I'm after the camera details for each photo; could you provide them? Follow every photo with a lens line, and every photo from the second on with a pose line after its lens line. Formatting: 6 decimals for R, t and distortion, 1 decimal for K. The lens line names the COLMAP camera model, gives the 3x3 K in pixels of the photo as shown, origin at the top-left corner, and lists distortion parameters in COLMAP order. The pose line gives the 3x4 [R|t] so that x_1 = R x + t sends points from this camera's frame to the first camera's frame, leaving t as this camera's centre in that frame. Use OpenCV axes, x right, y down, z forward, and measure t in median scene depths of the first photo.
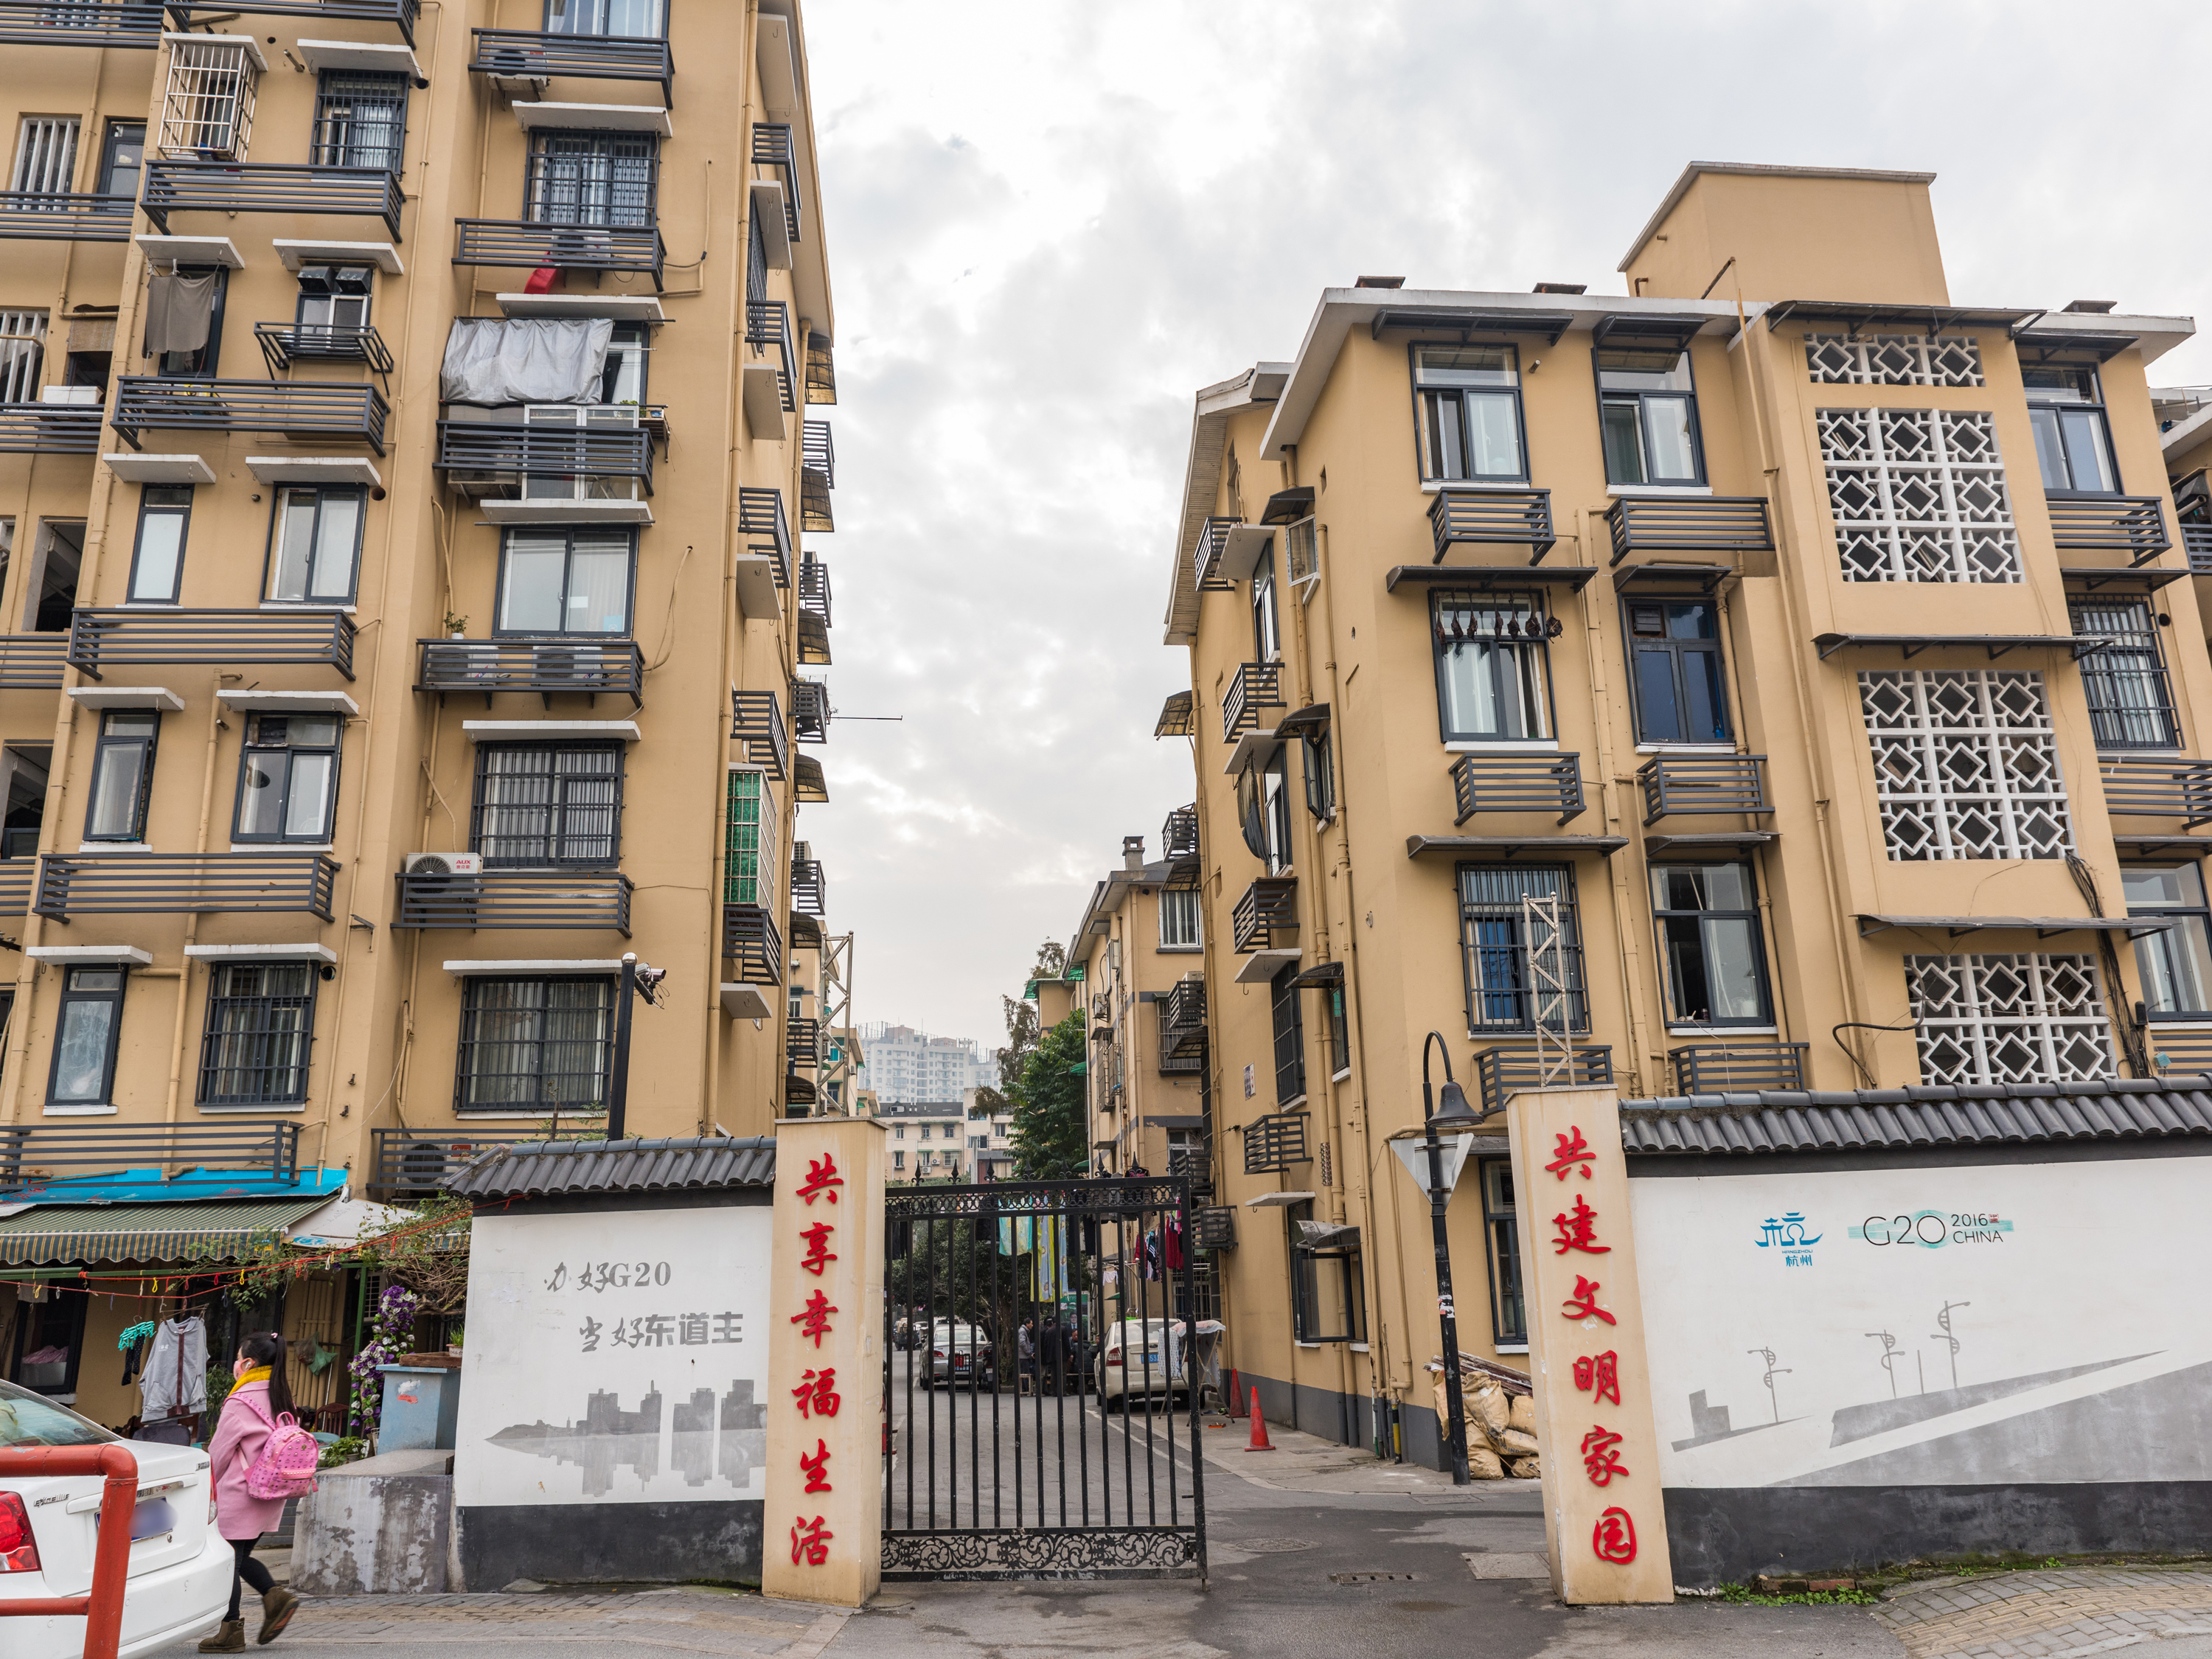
lens RADIAL K [[1671.3, 0, 1106.0], [0, 1671.3, 829.5], [0, 0, 1]] dist [0.009010, -0.010156]
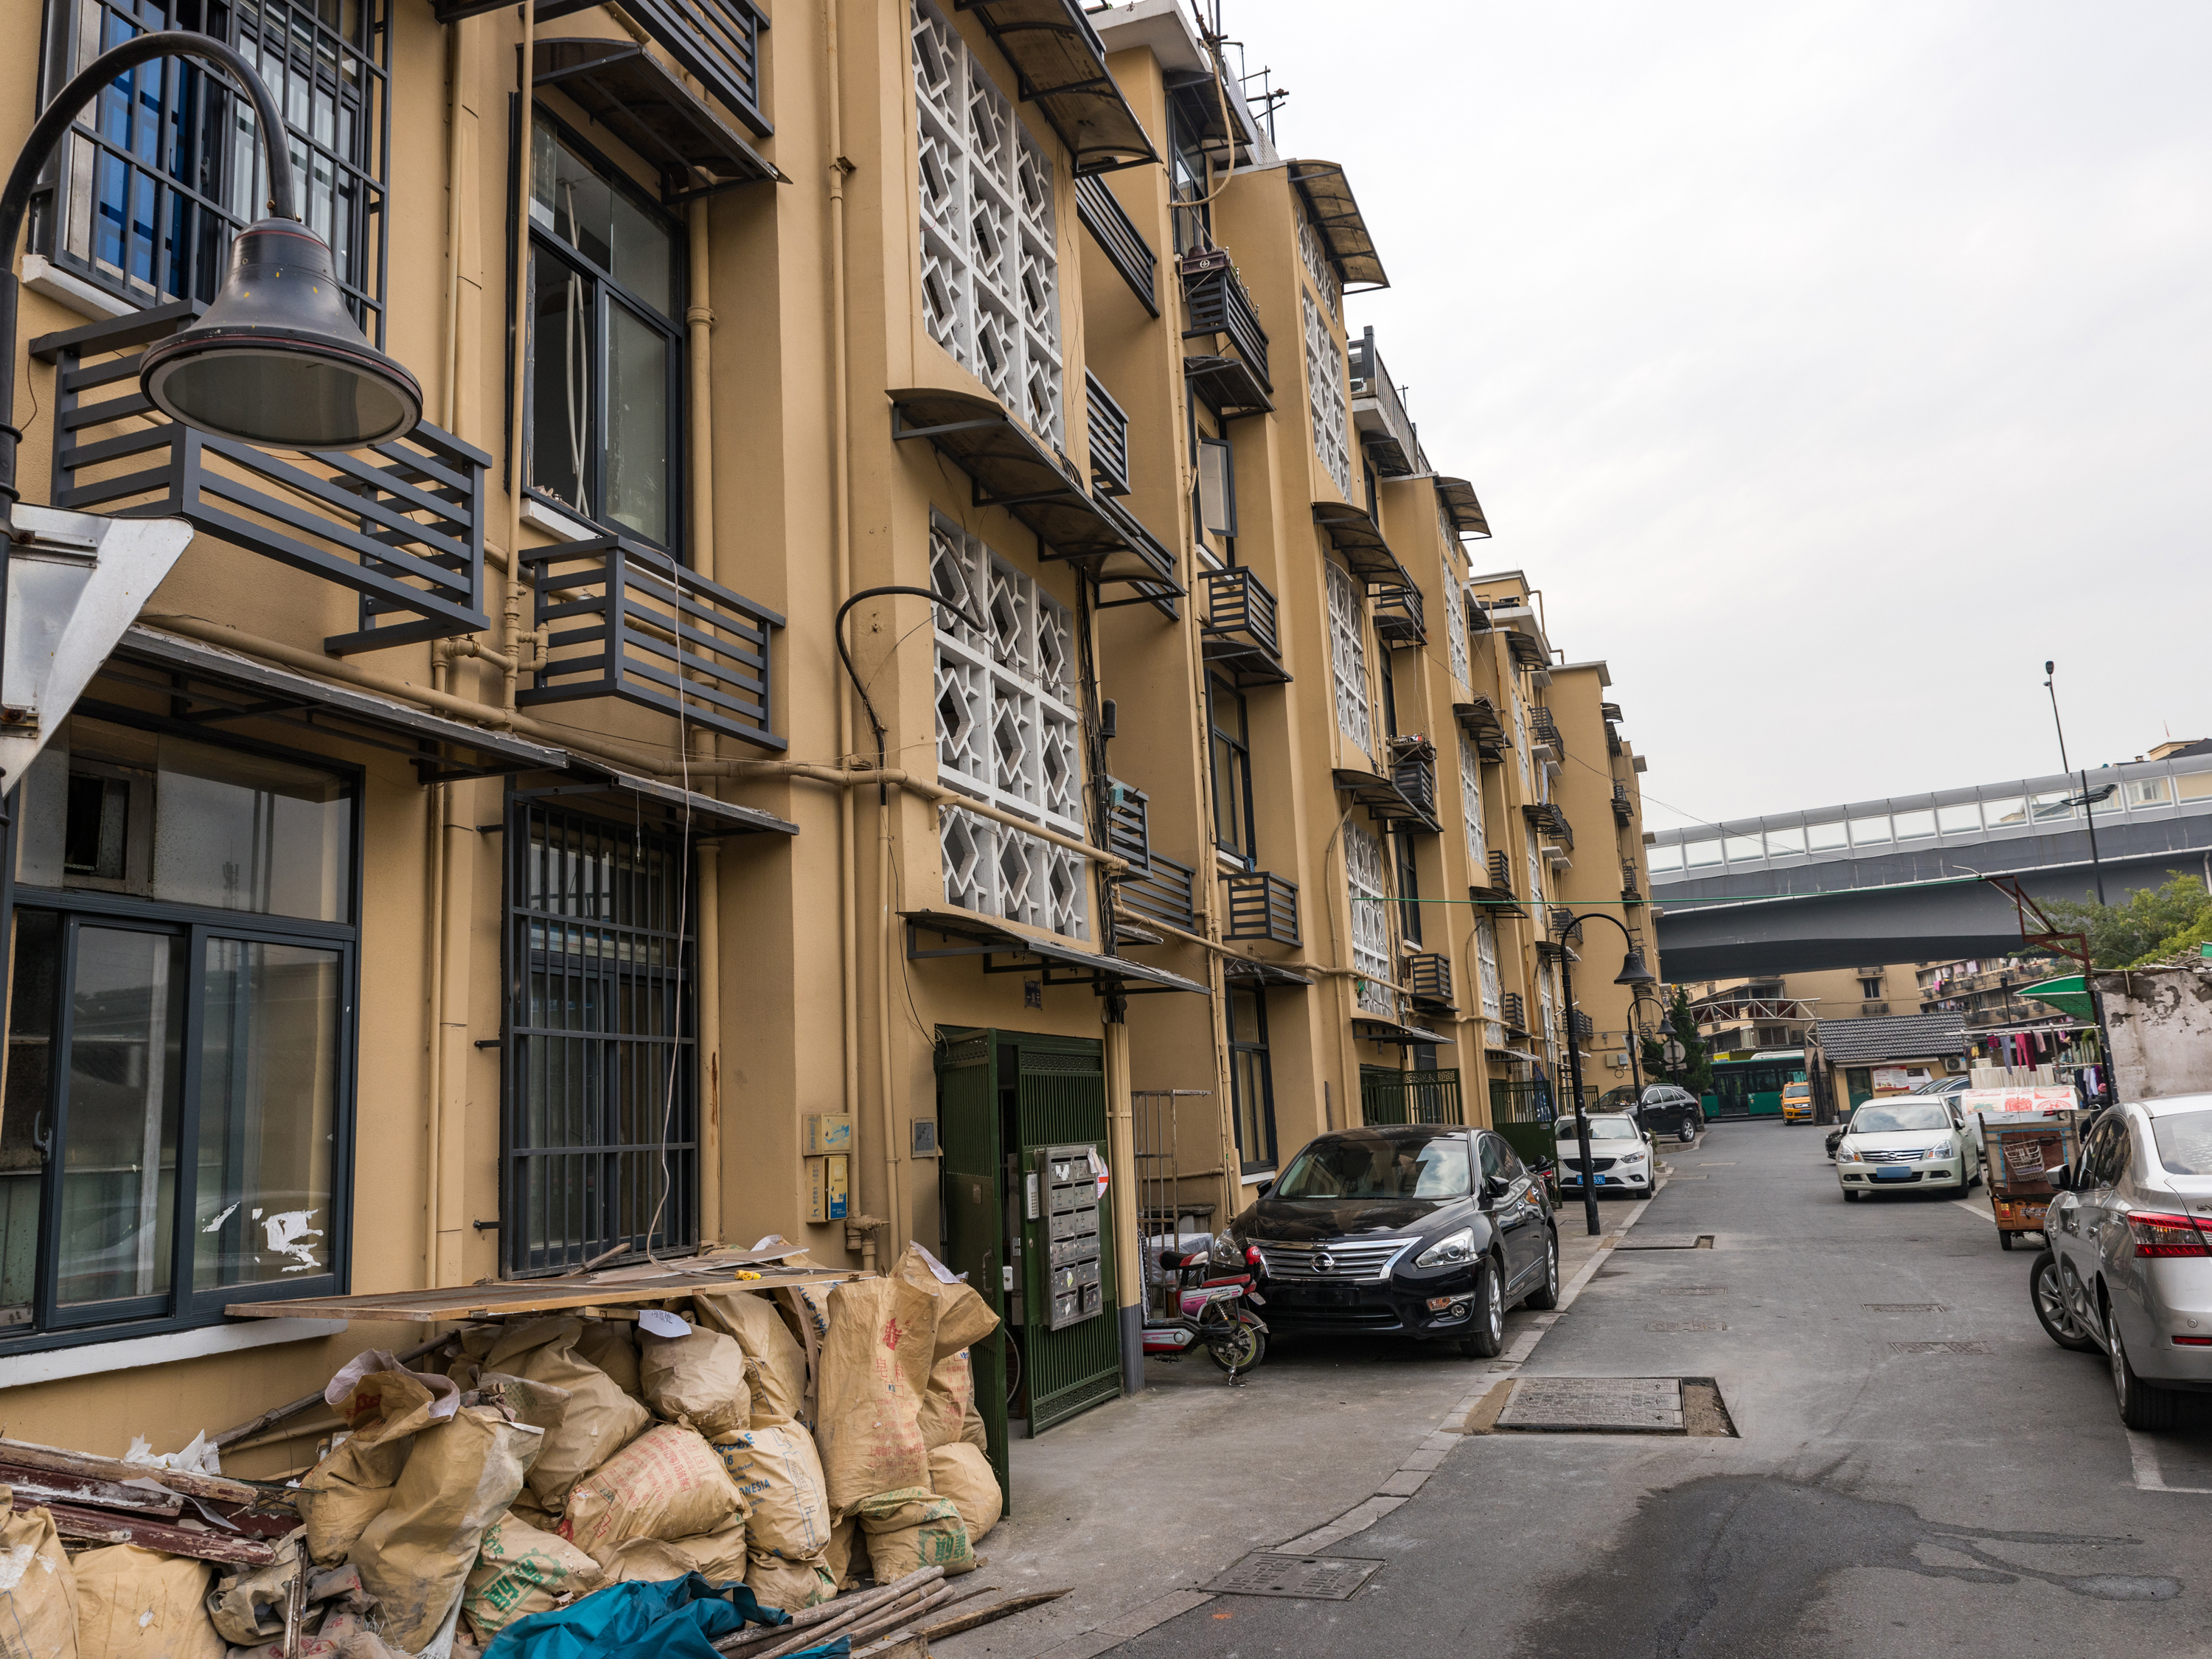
lens RADIAL K [[1671.3, 0, 1106.0], [0, 1671.3, 829.5], [0, 0, 1]] dist [0.009010, -0.010156]
pose [[0.430374, 0.167358, 0.887000, 0.103409], [-0.210618, 0.974156, -0.081610, 0.328133], [-0.877735, -0.151696, 0.454500, 1.144489]]
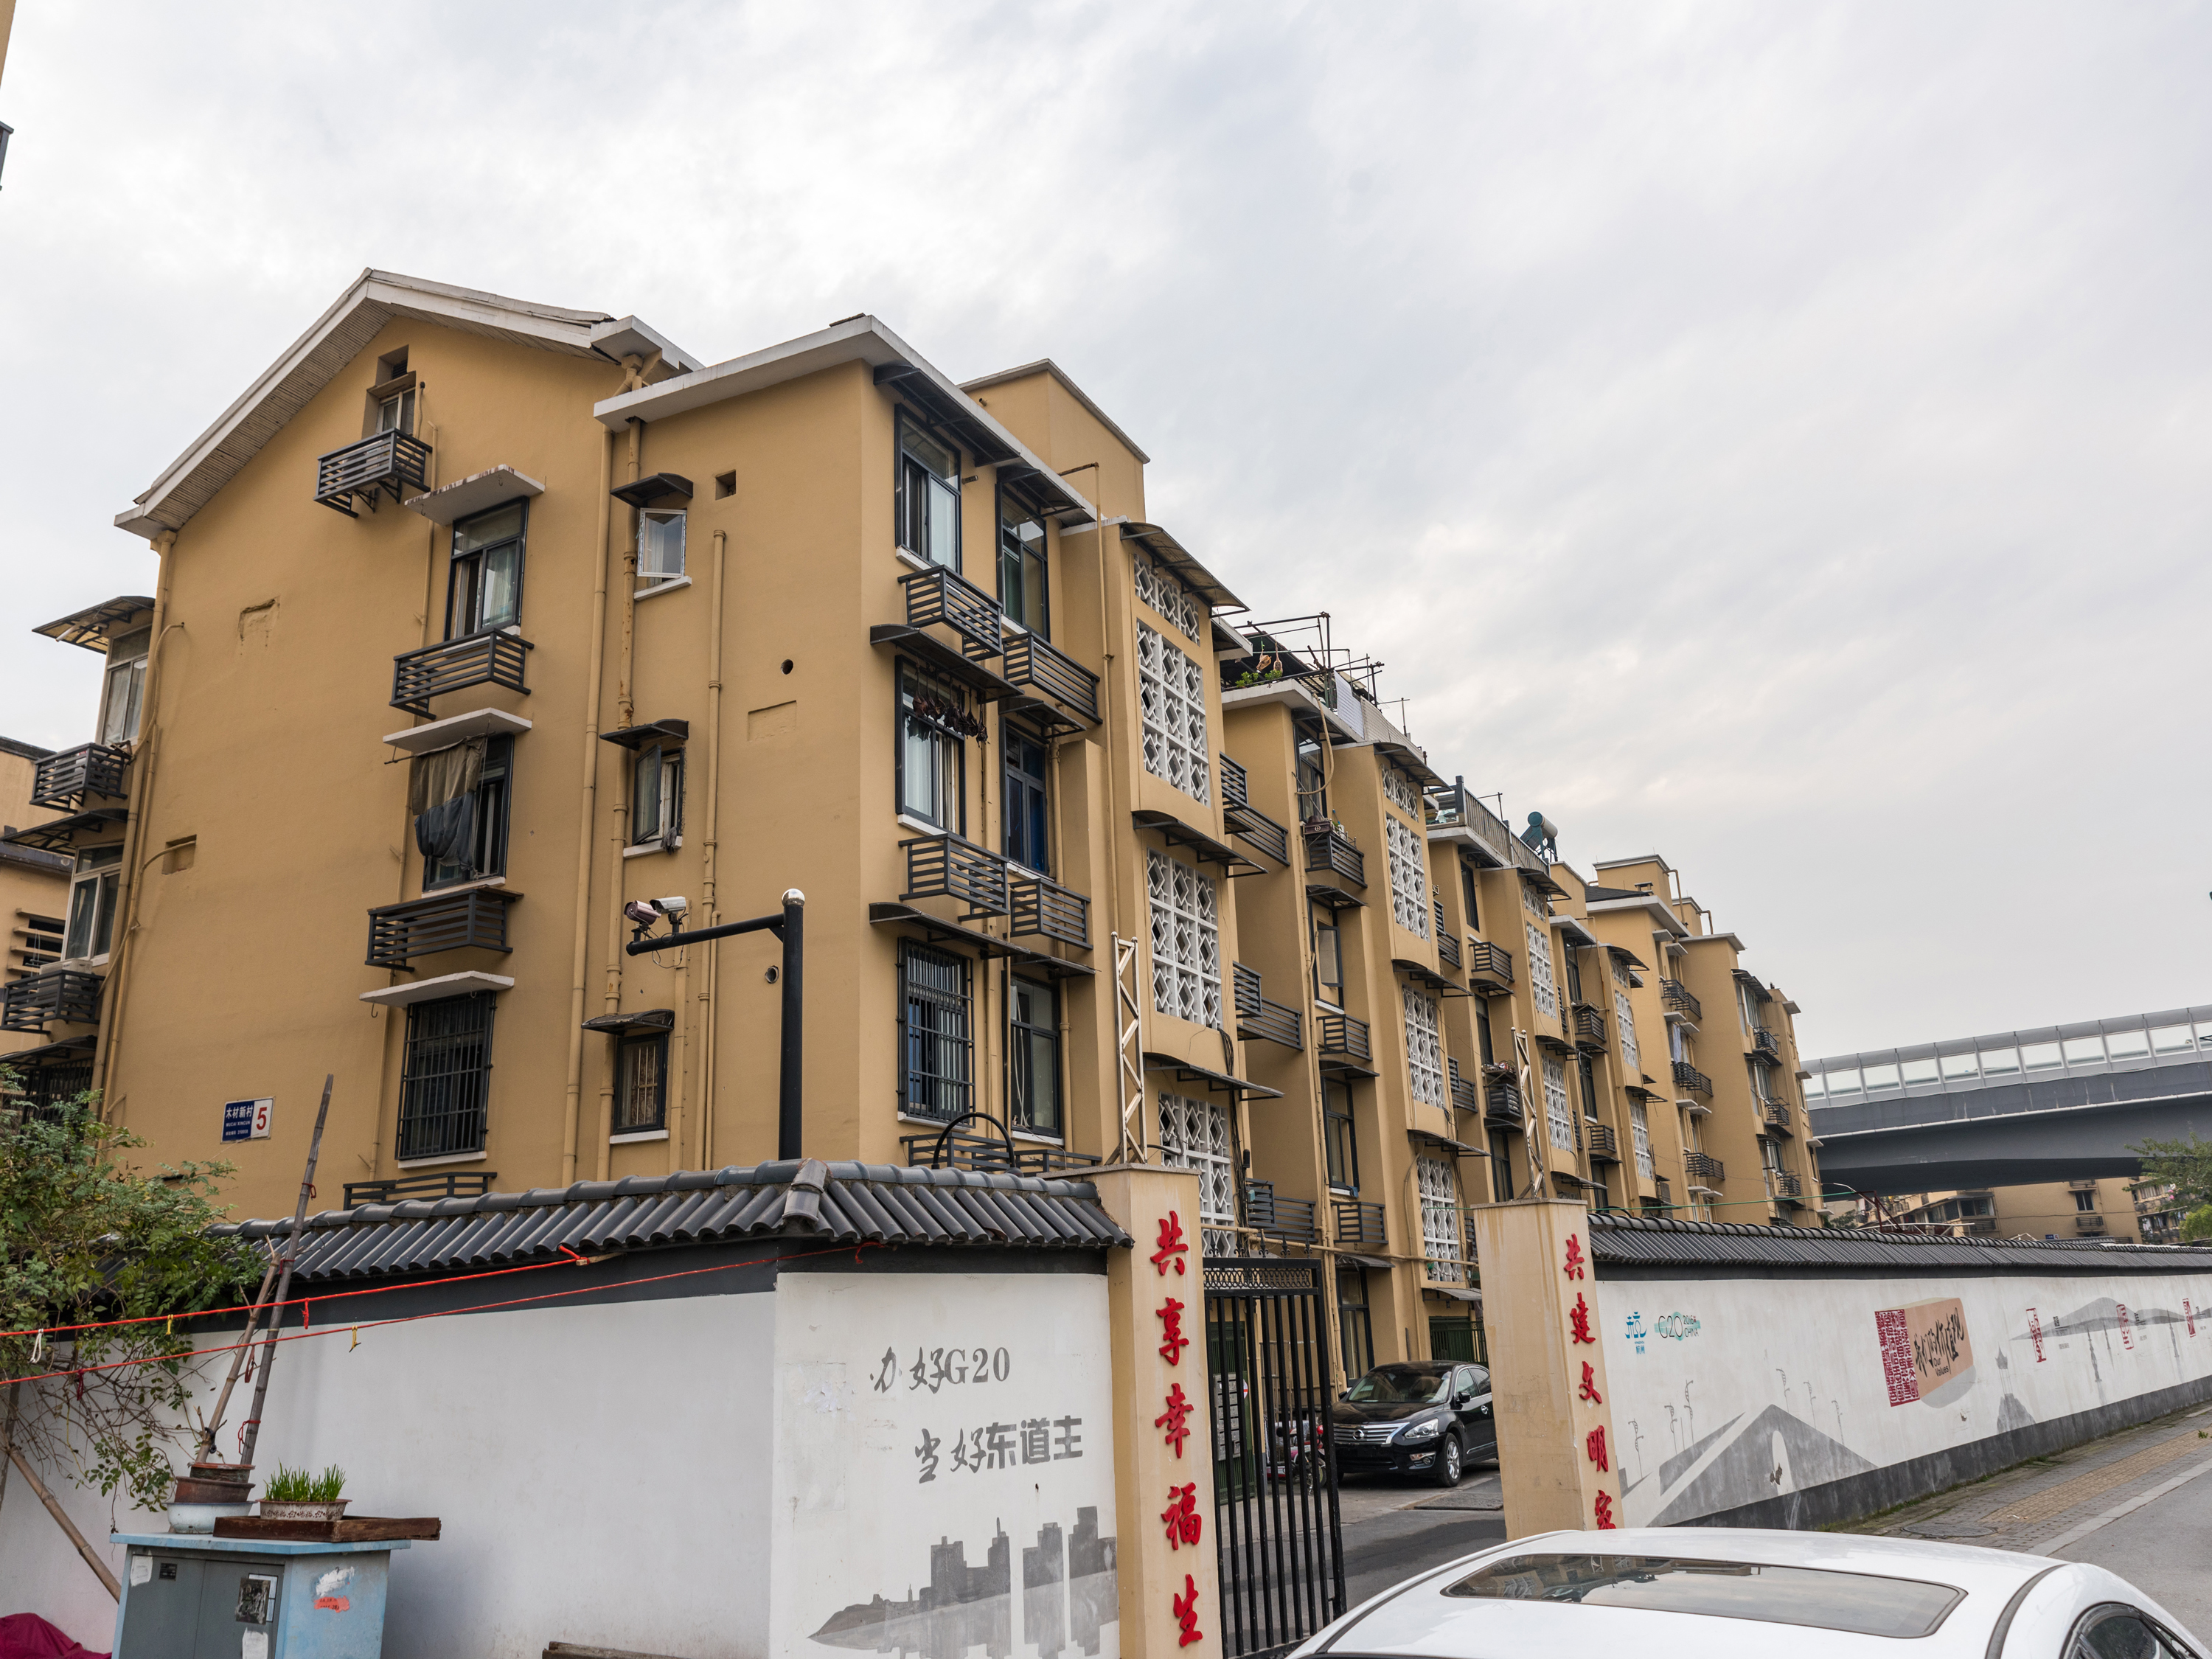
lens RADIAL K [[1671.3, 0, 1106.0], [0, 1671.3, 829.5], [0, 0, 1]] dist [0.009010, -0.010156]
pose [[0.548969, 0.250813, 0.797325, -0.874445], [-0.208568, 0.964847, -0.159908, 0.151534], [-0.809403, -0.078511, 0.581982, 0.571521]]
